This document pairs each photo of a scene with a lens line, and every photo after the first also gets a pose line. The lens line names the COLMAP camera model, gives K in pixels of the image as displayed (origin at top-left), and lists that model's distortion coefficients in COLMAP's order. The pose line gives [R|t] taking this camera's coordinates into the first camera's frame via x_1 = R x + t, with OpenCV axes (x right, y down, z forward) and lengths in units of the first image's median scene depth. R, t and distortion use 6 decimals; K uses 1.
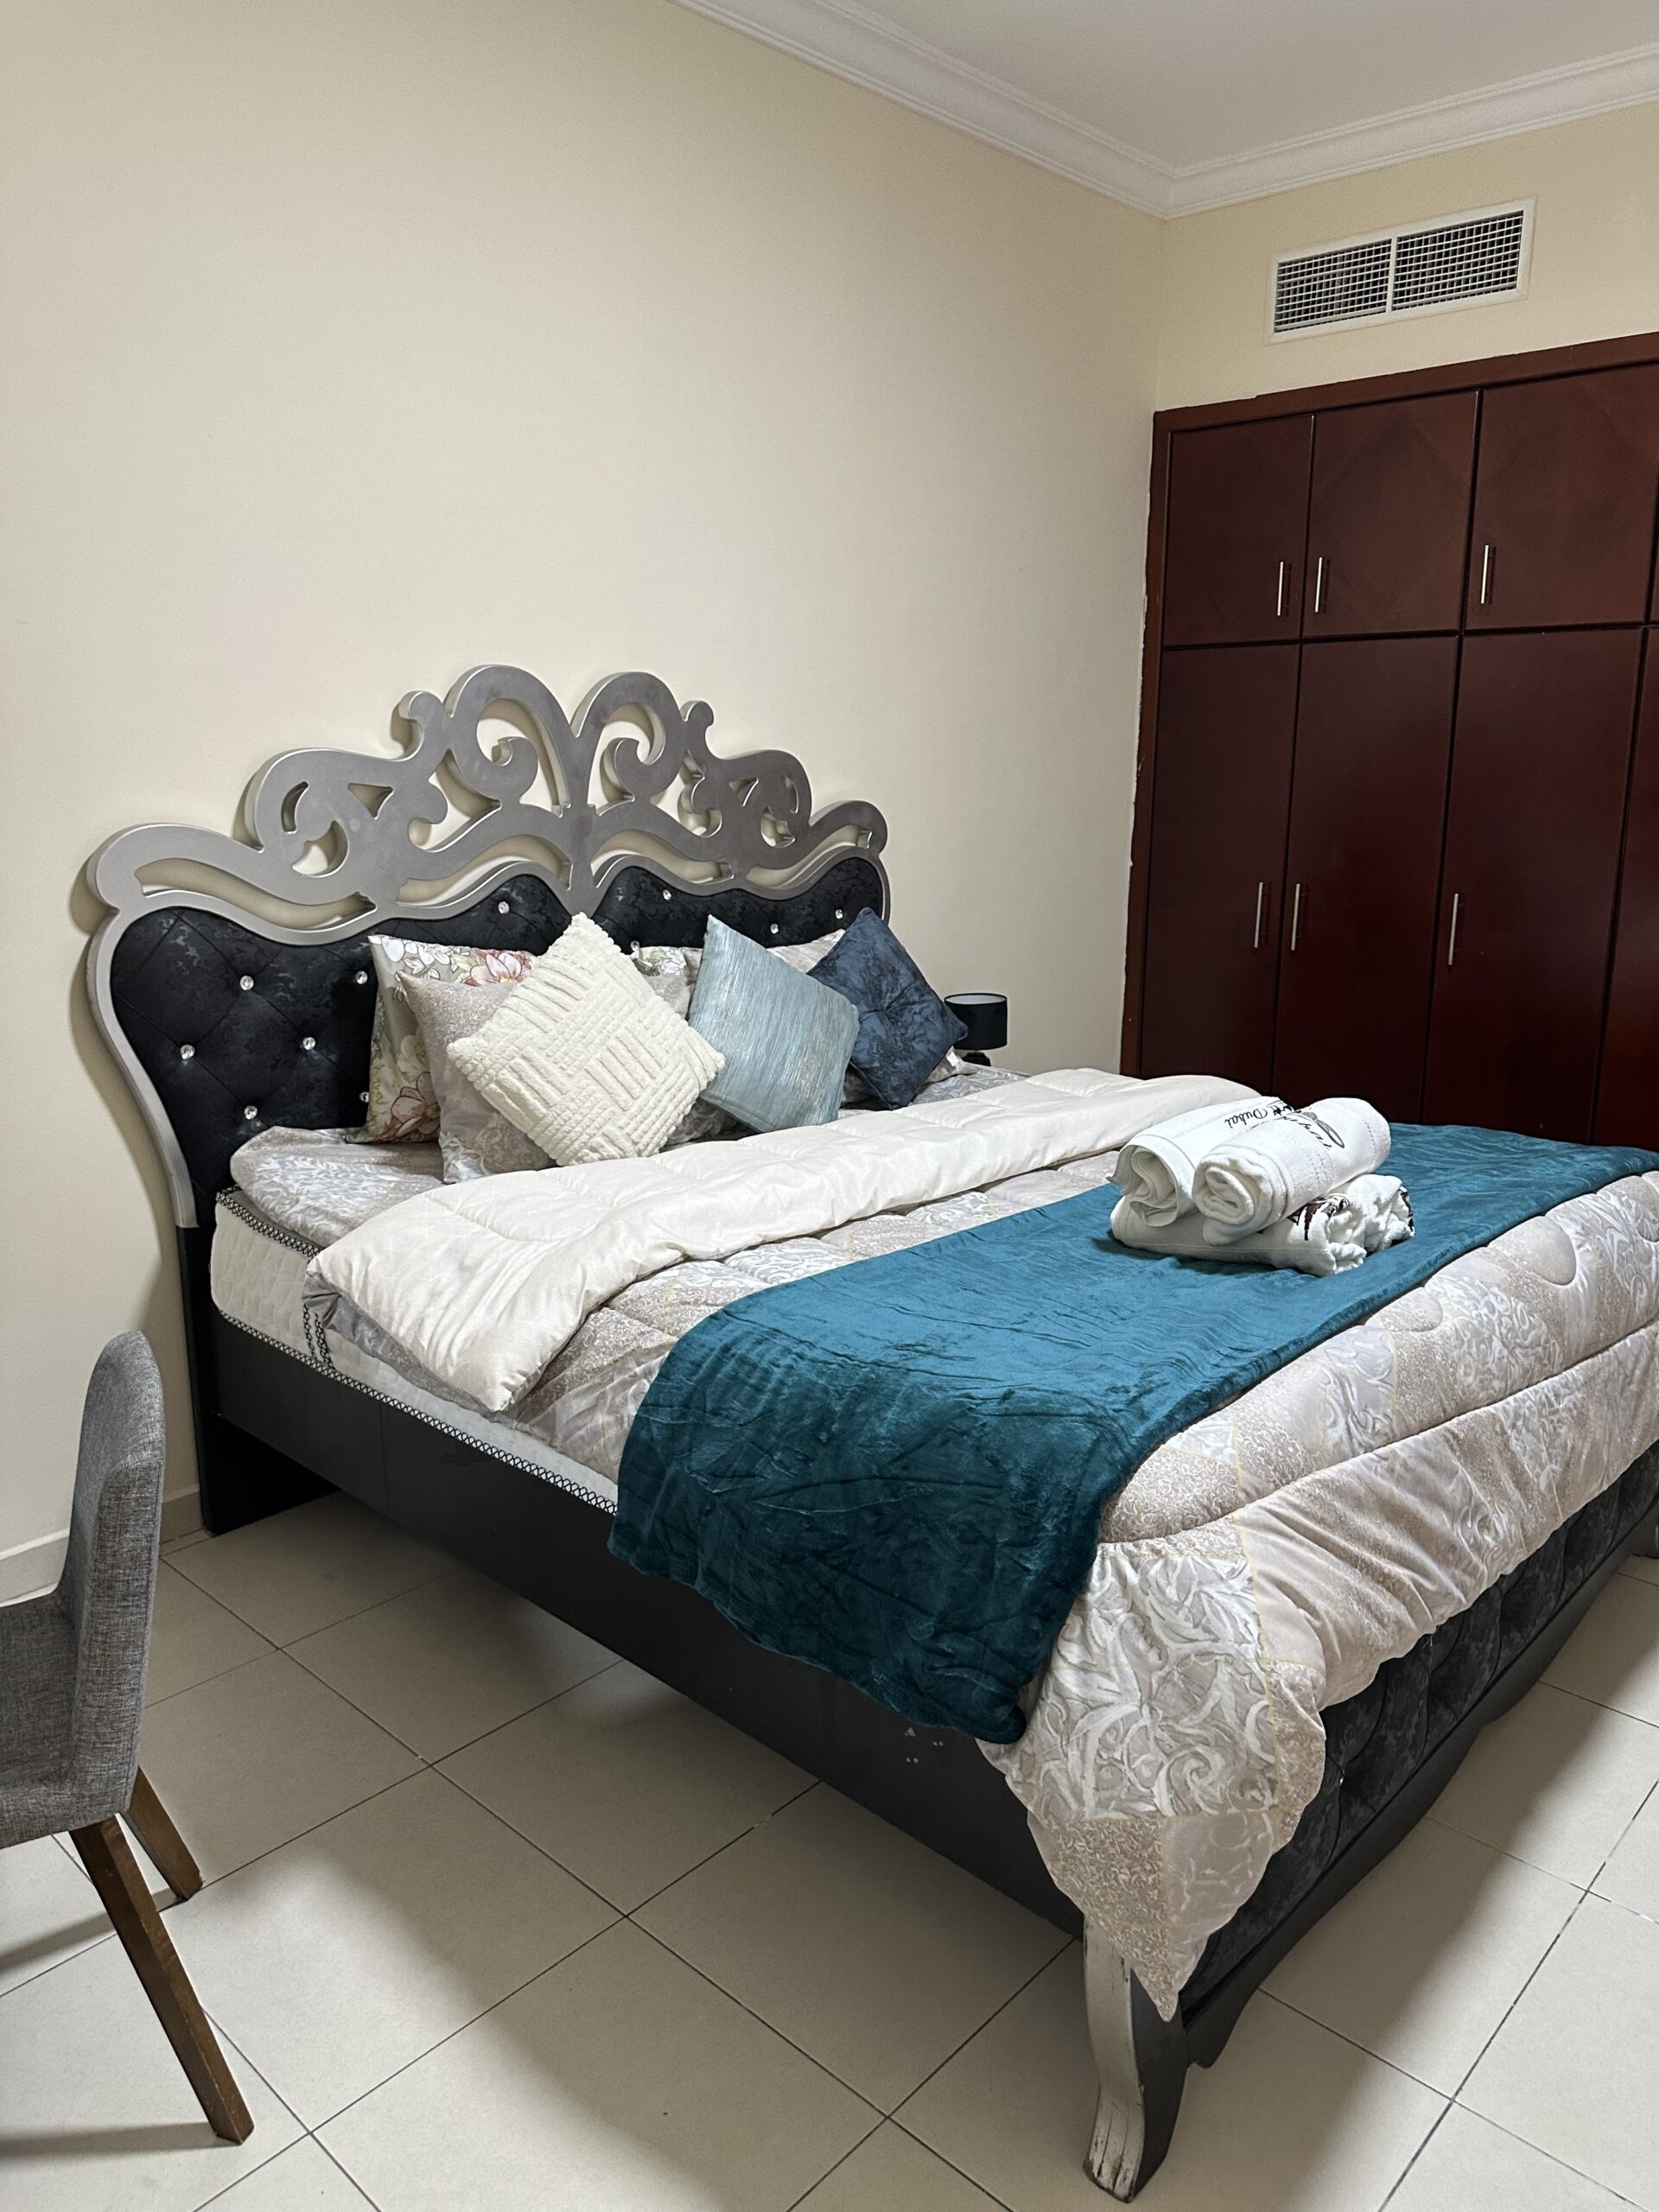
lens RADIAL K [[1560.8, 0, 828.0], [0, 1560.8, 1087.8], [0, 0, 1]] dist [0.067868, -0.094442]
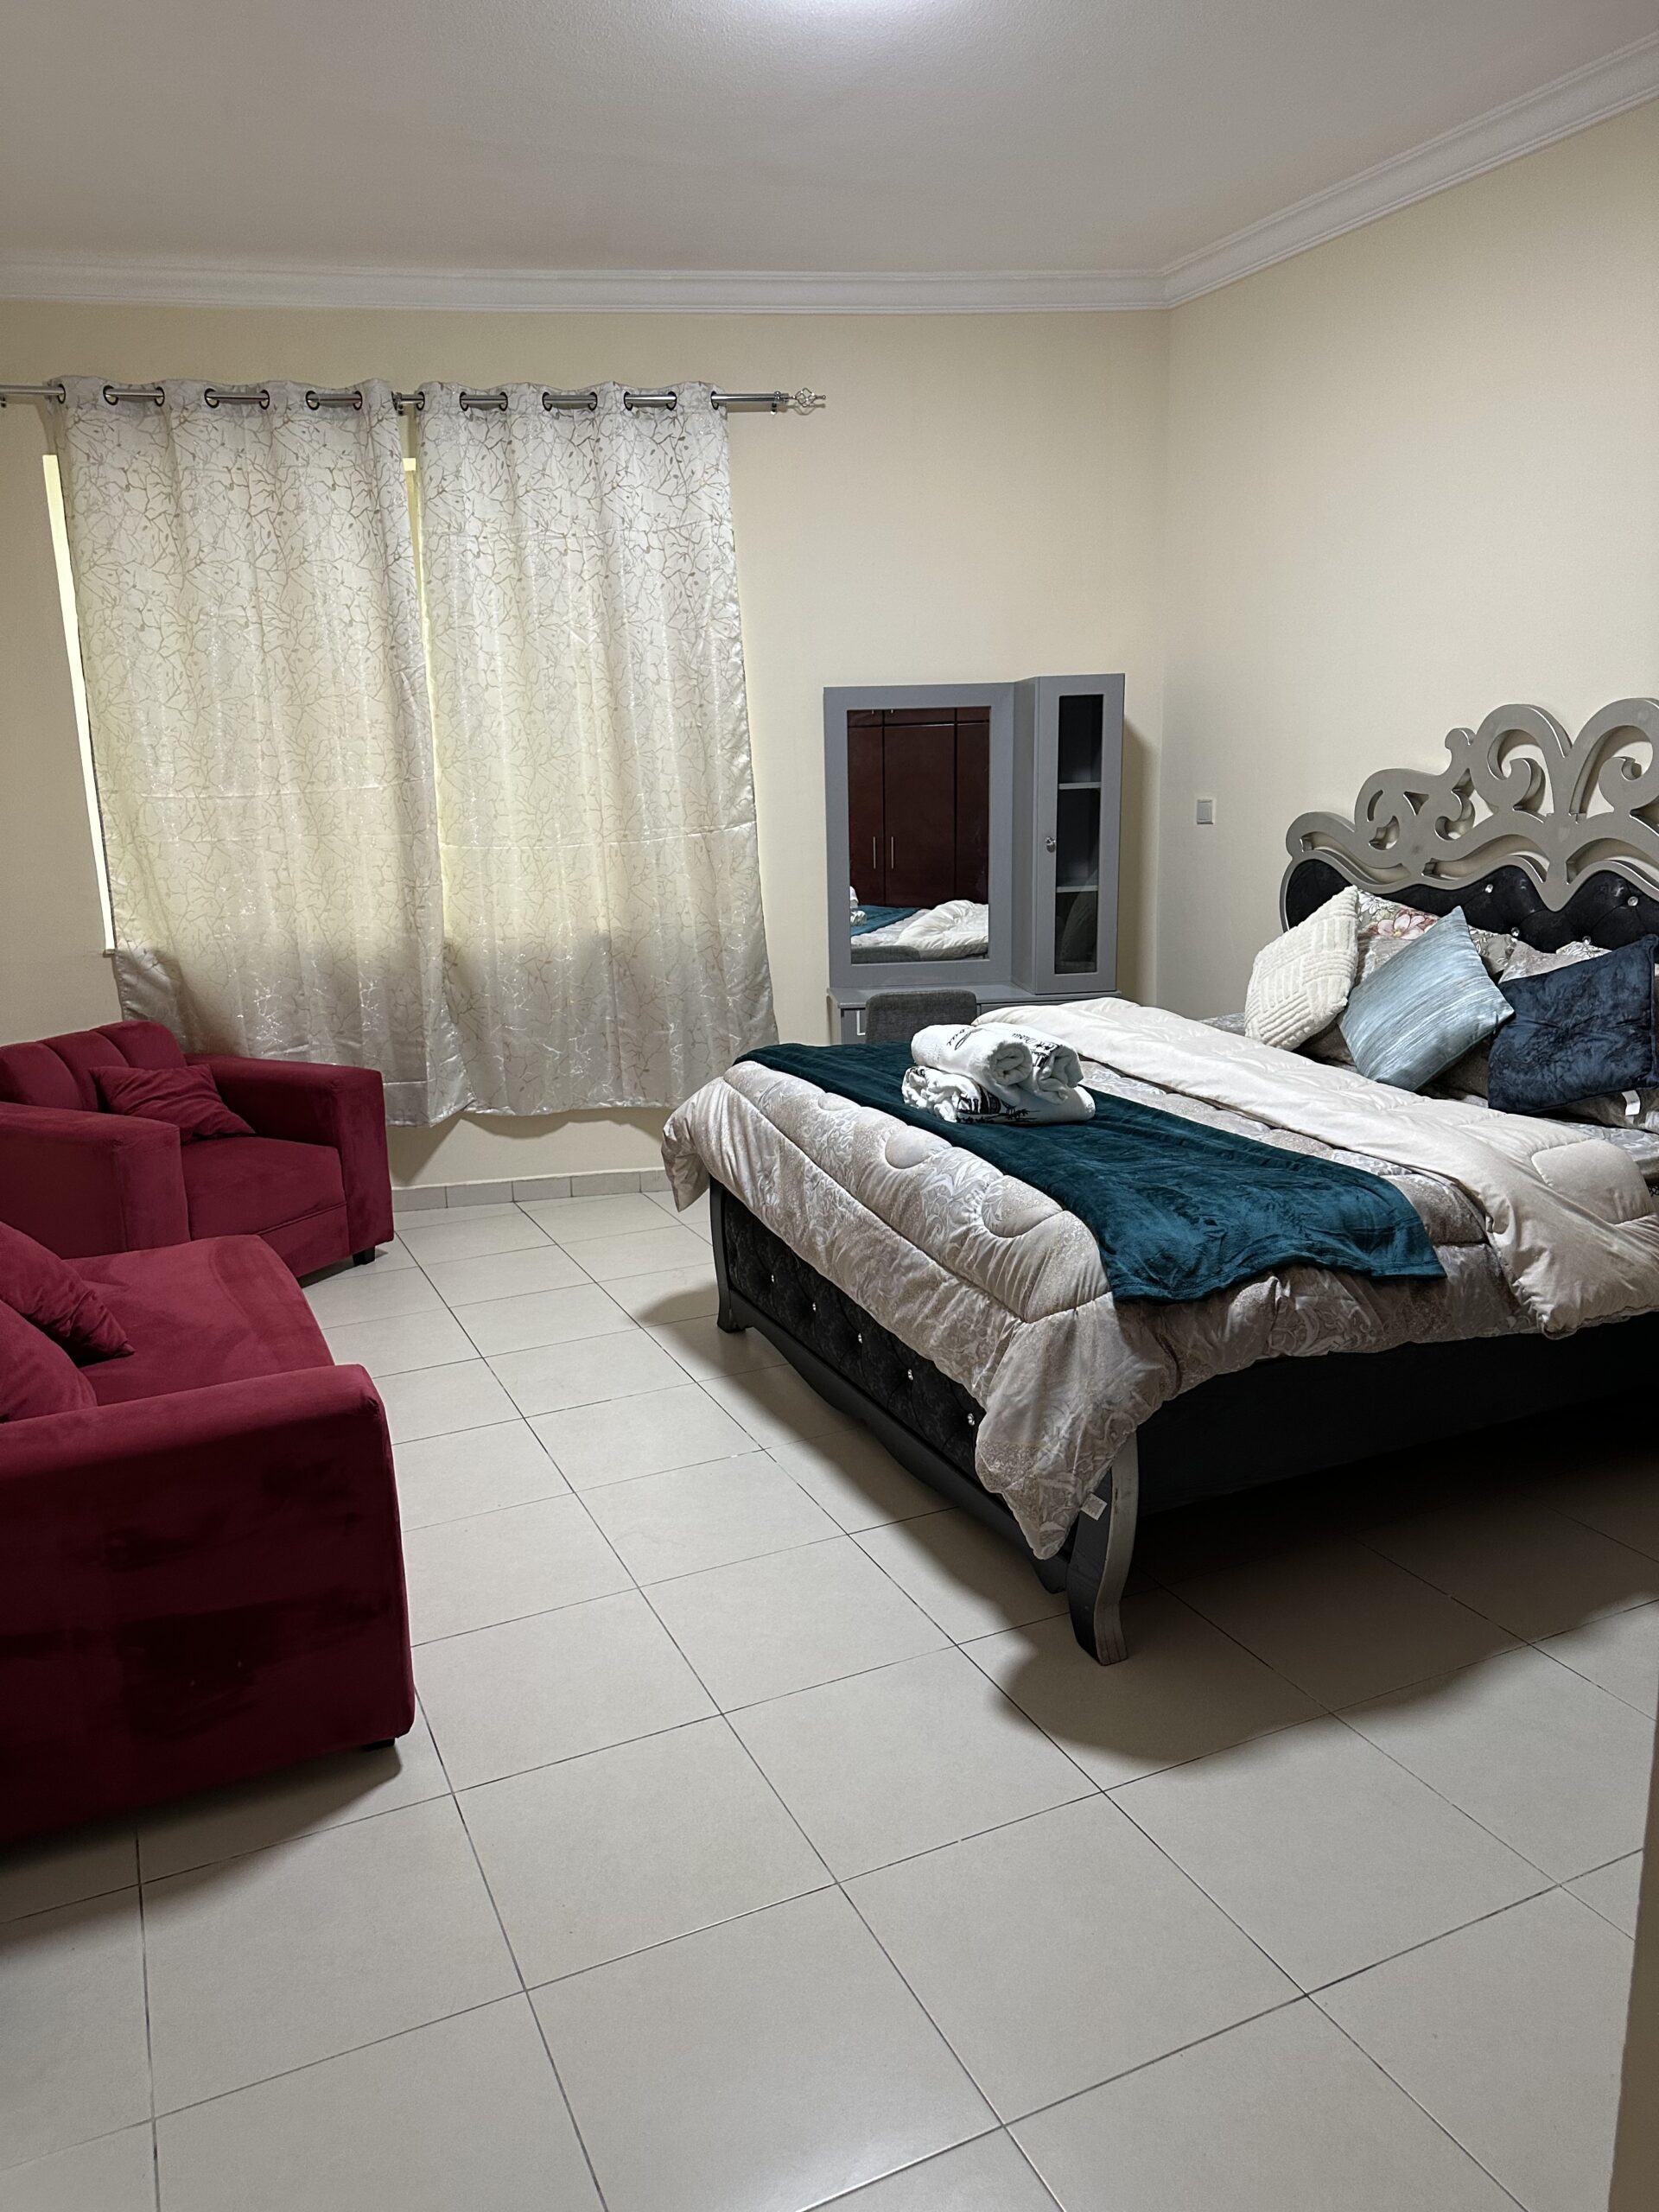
lens RADIAL K [[1560.8, 0, 818.1], [0, 1560.8, 1121.0], [0, 0, 1]] dist [0.067868, -0.094442]
pose [[-0.383444, 0.213988, -0.898432, 1.870142], [-0.175135, 0.938290, 0.298228, -0.345549], [0.906807, 0.271701, -0.322305, 1.466989]]
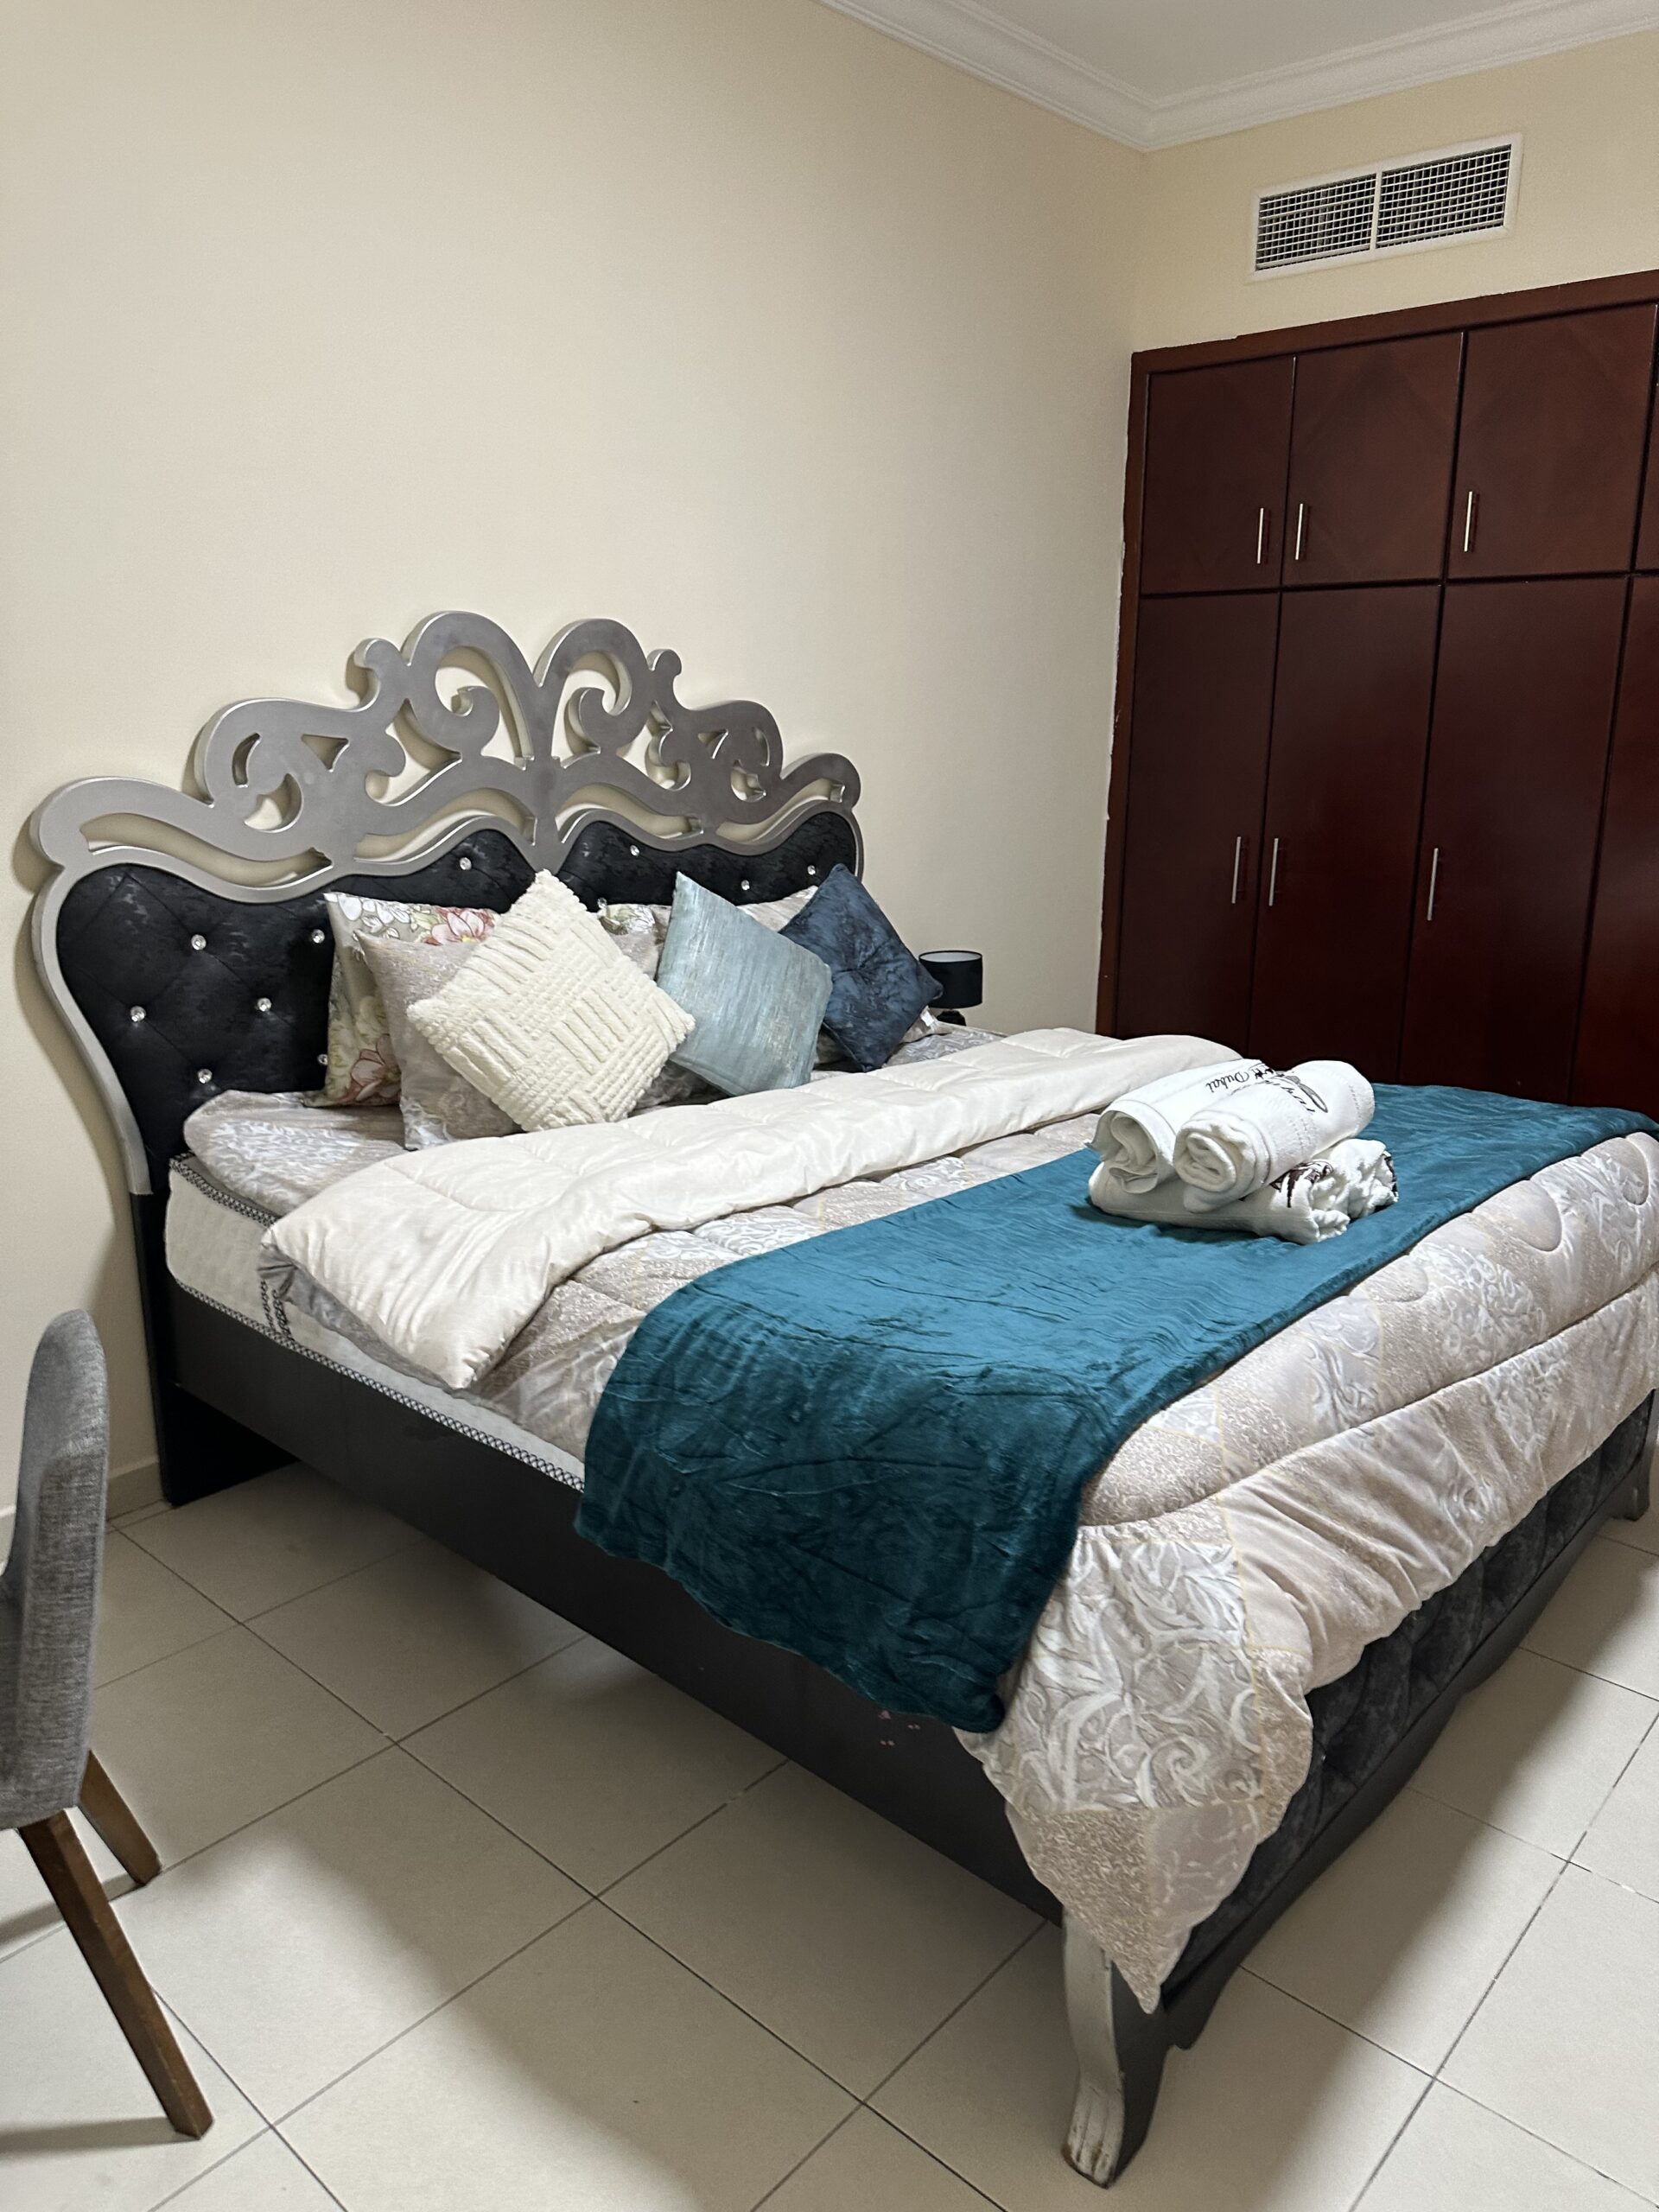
lens RADIAL K [[1560.8, 0, 829.8], [0, 1560.8, 1089.2], [0, 0, 1]] dist [0.067868, -0.094442]
pose [[0.999833, -0.002989, 0.018025, 0.001198], [0.002435, 0.999525, 0.030713, -0.007296], [-0.018109, -0.030664, 0.999366, 0.031136]]
